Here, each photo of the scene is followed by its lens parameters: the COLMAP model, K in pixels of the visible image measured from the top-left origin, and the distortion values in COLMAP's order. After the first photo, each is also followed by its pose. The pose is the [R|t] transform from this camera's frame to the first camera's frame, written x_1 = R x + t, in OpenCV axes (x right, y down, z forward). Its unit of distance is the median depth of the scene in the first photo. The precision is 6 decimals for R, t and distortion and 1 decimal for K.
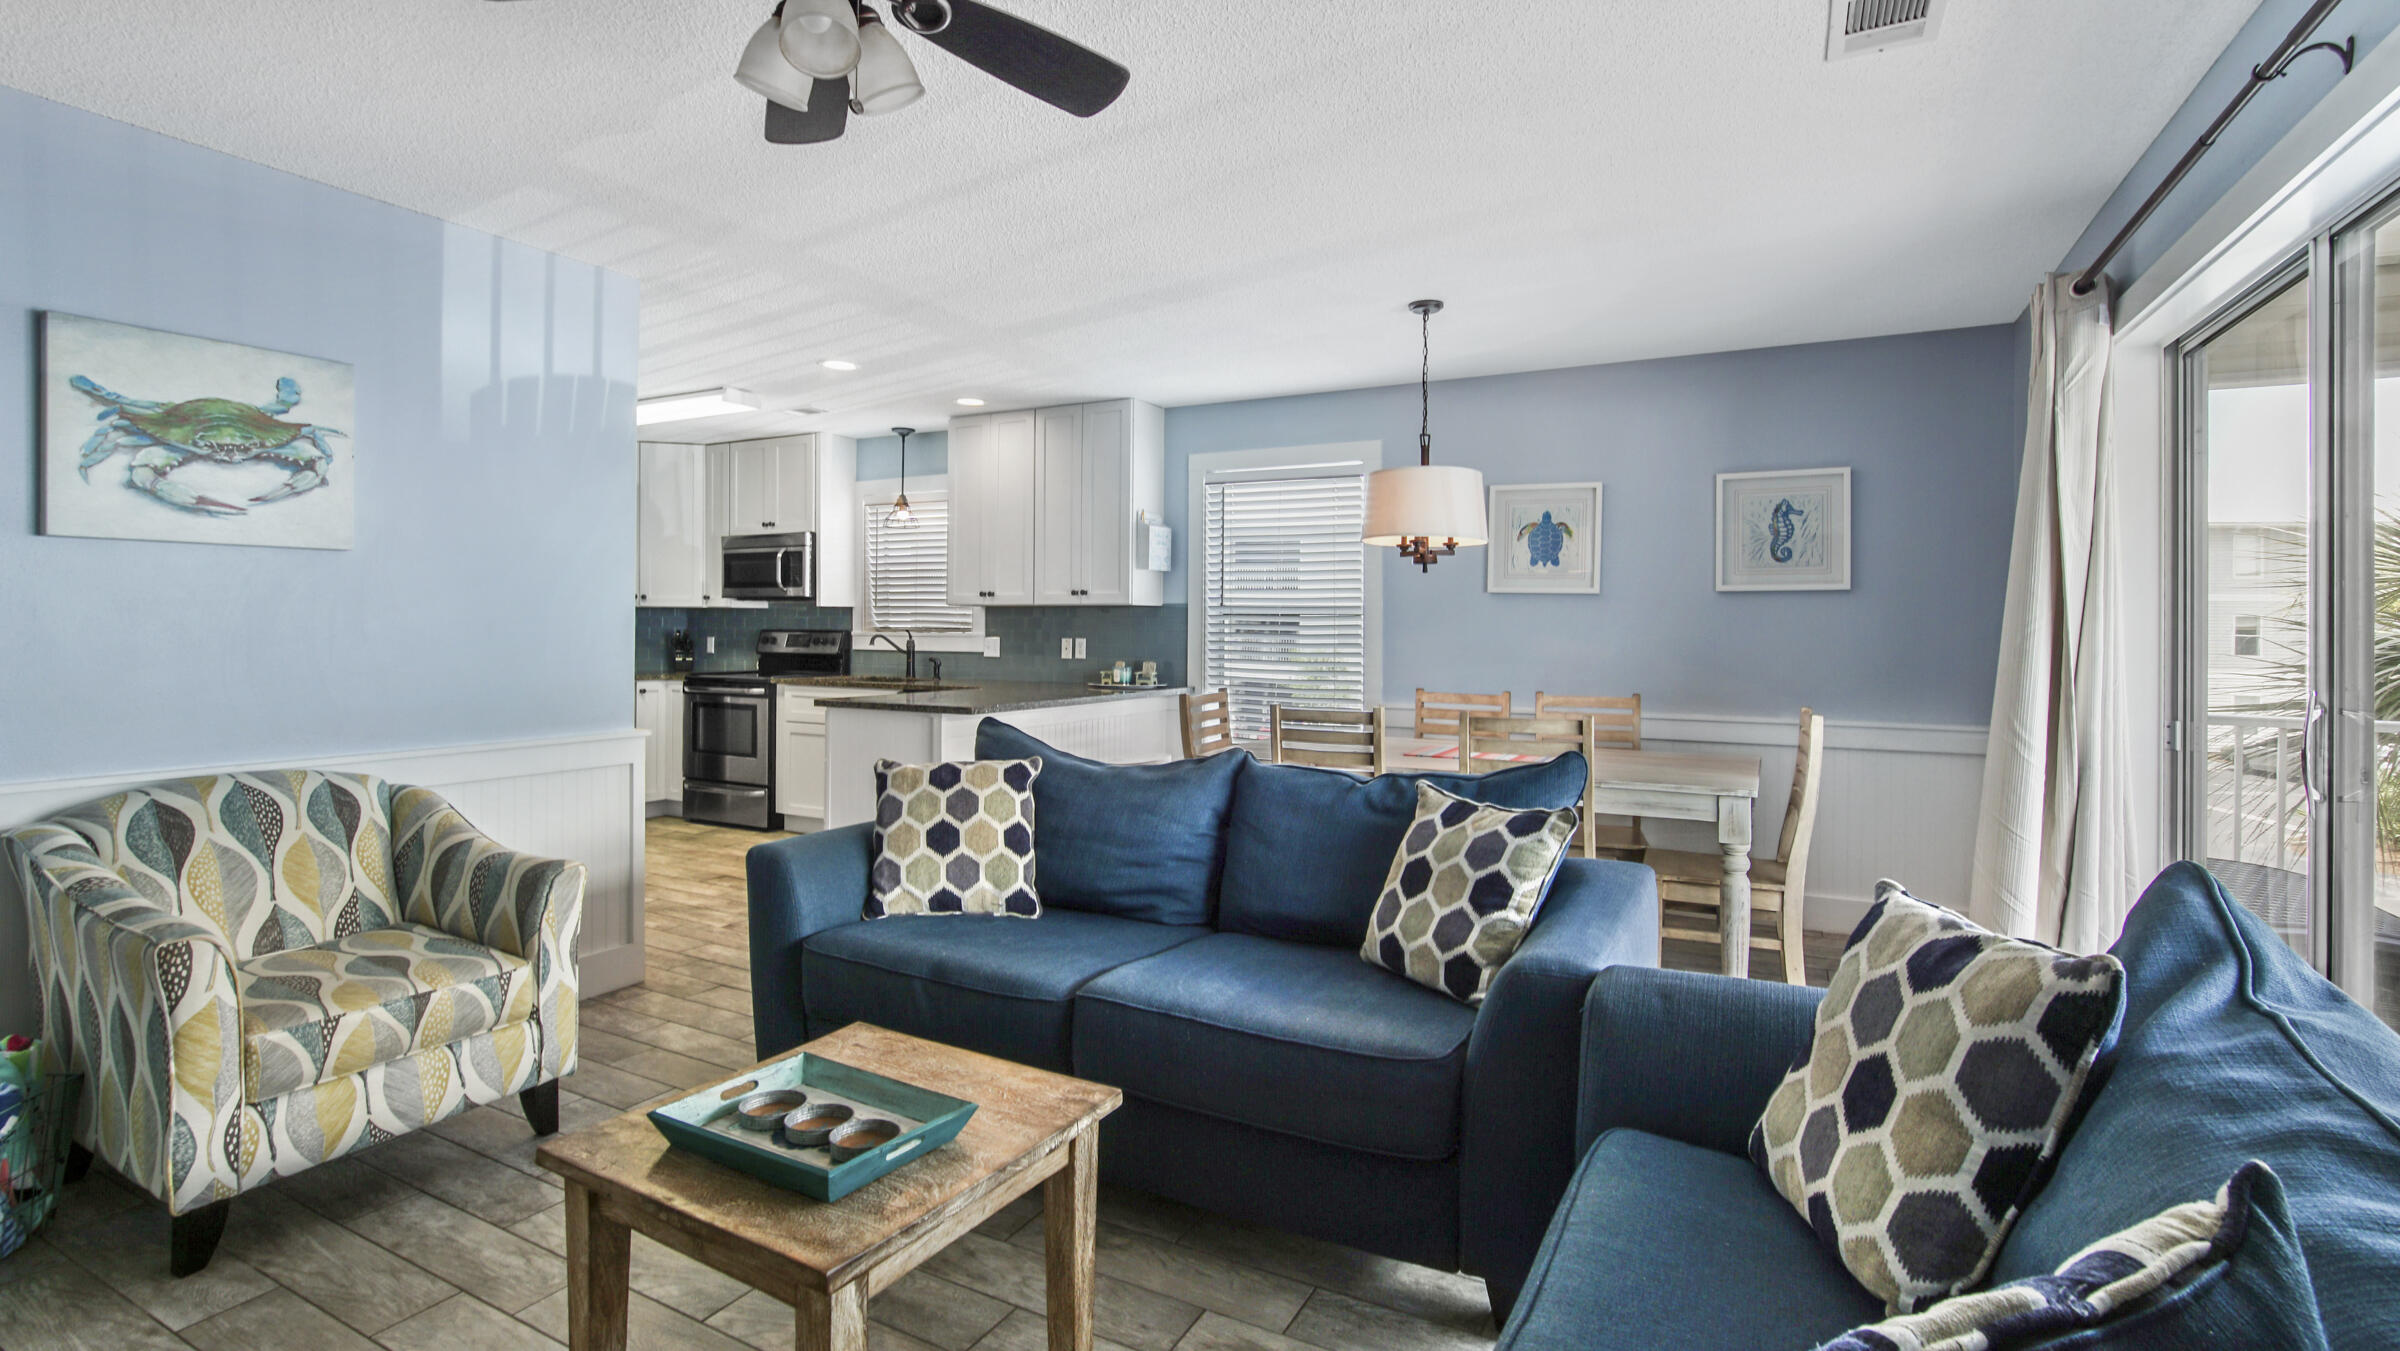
lens RADIAL K [[1094.9, 0, 1202.5], [0, 1094.9, 632.7], [0, 0, 1]] dist [-0.004815, 0.000351]
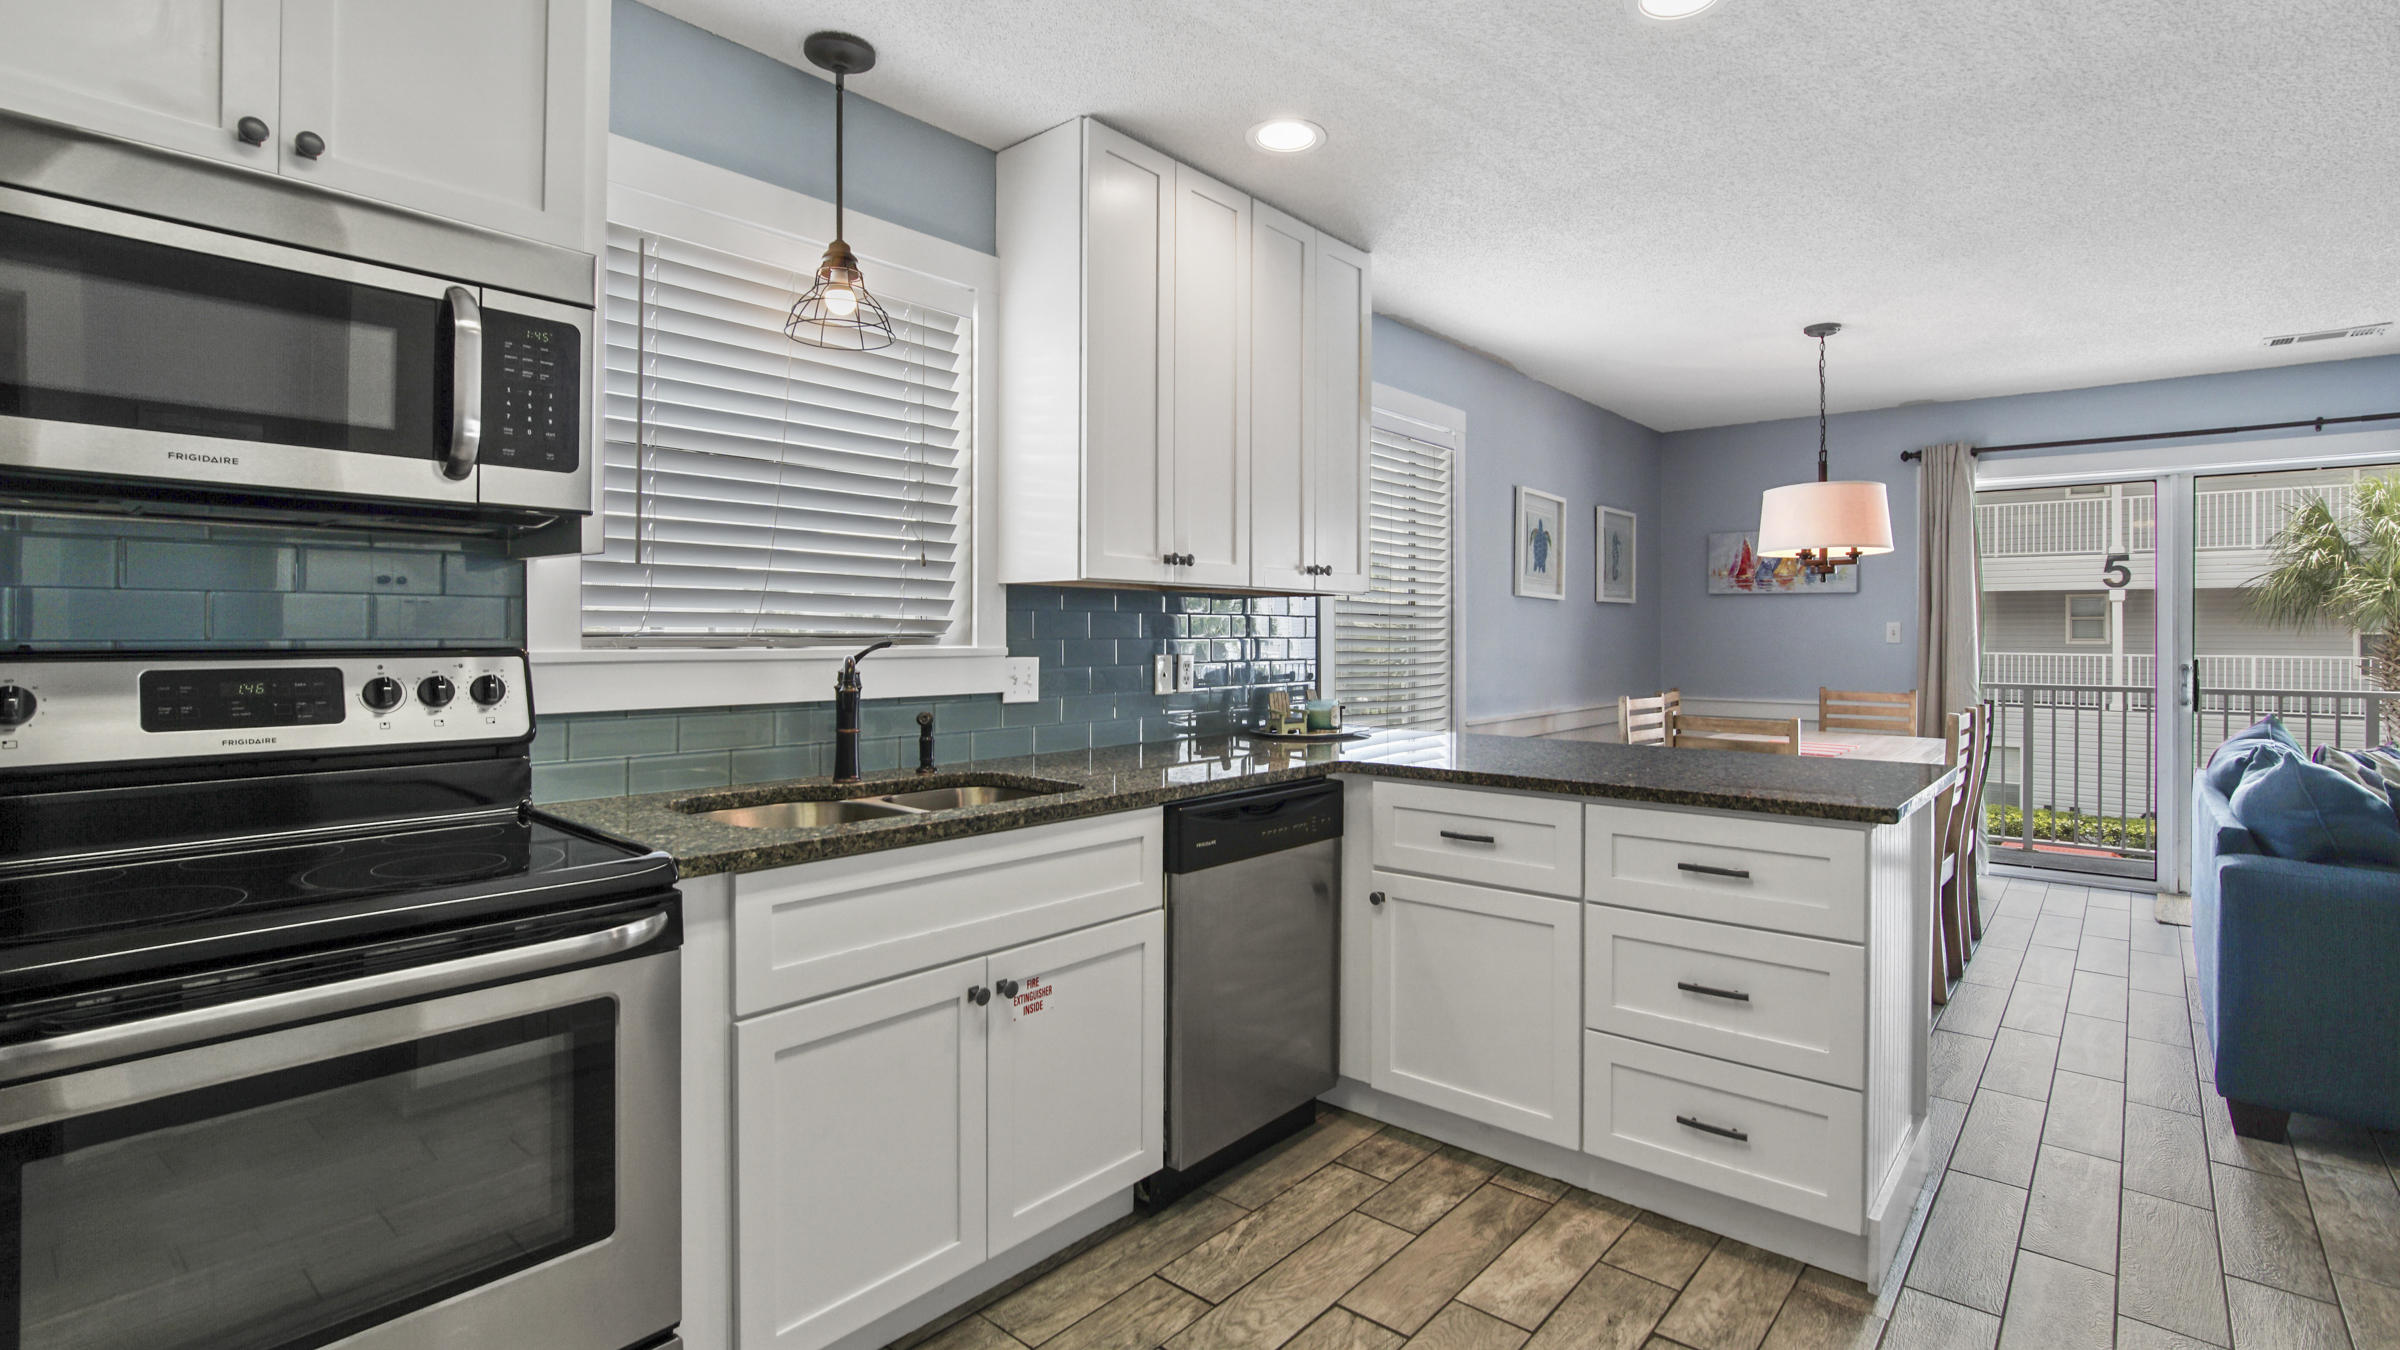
lens RADIAL K [[1094.9, 0, 1202.5], [0, 1094.9, 632.2], [0, 0, 1]] dist [-0.004815, 0.000351]
pose [[0.223045, -0.003620, 0.974801, -0.597508], [-0.000520, 0.999993, 0.003832, -0.007286], [-0.974808, -0.001362, 0.223041, 0.844009]]
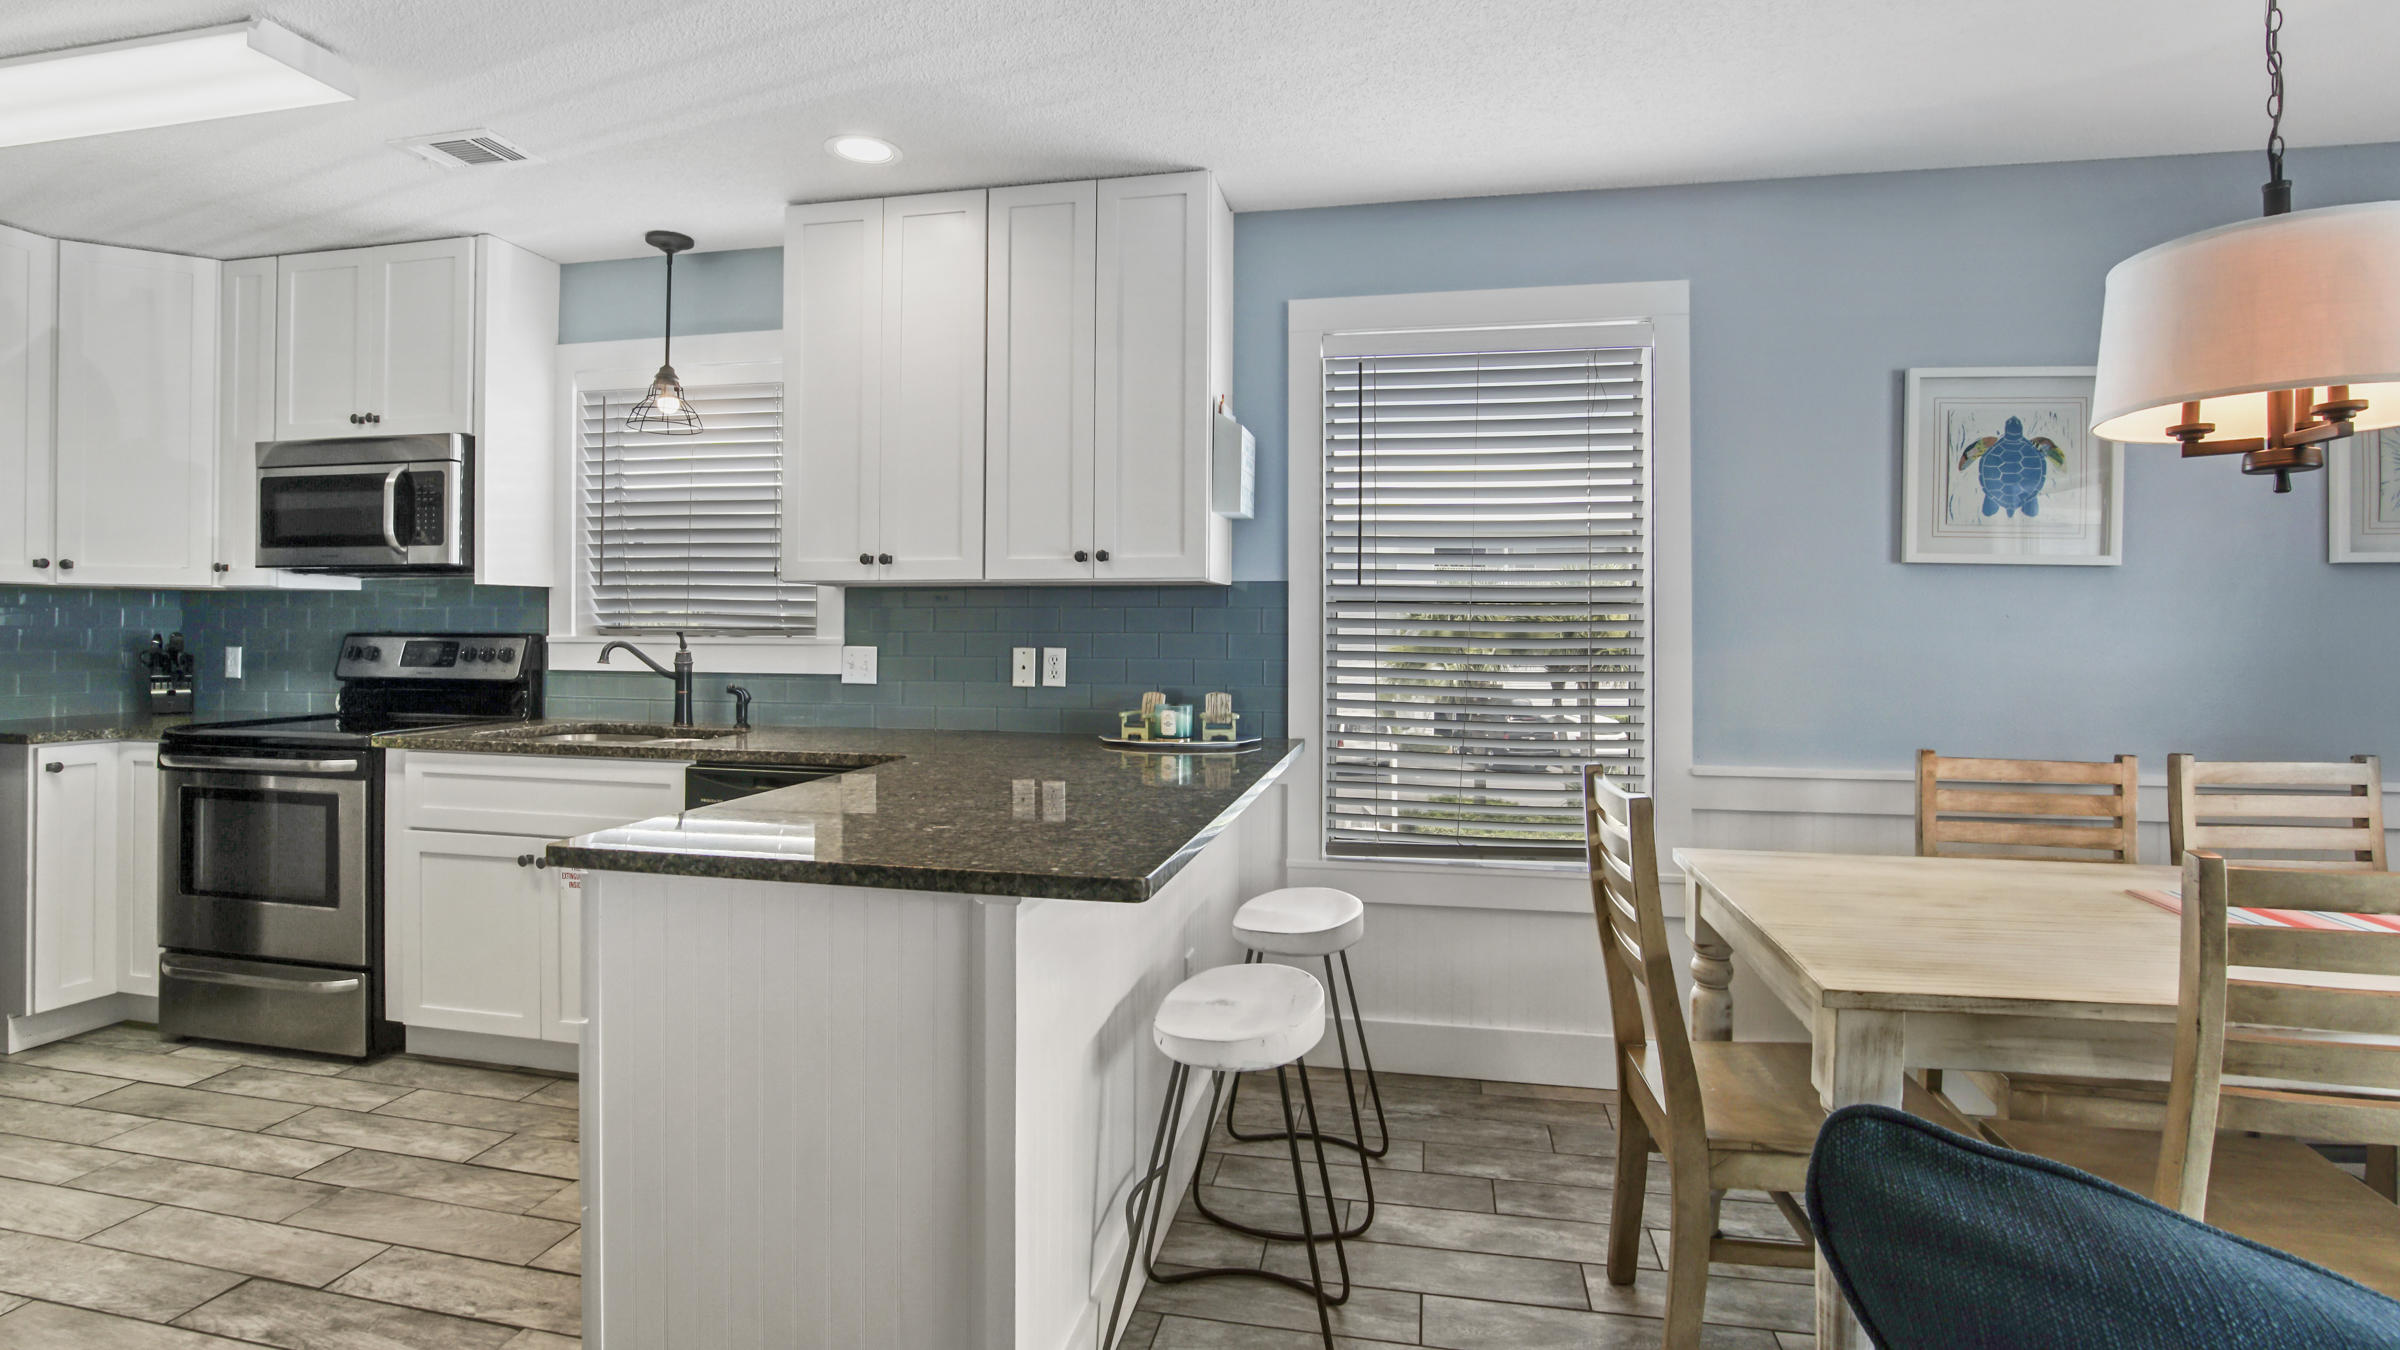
lens RADIAL K [[1115.7, 0, 1197.9], [0, 1115.7, 622.1], [0, 0, 1]] dist [-0.049158, 0.010268]
pose [[0.958699, -0.000997, 0.284421, -0.189803], [0.003356, 0.999964, -0.007805, -0.002531], [-0.284403, 0.008437, 0.958668, 0.457845]]
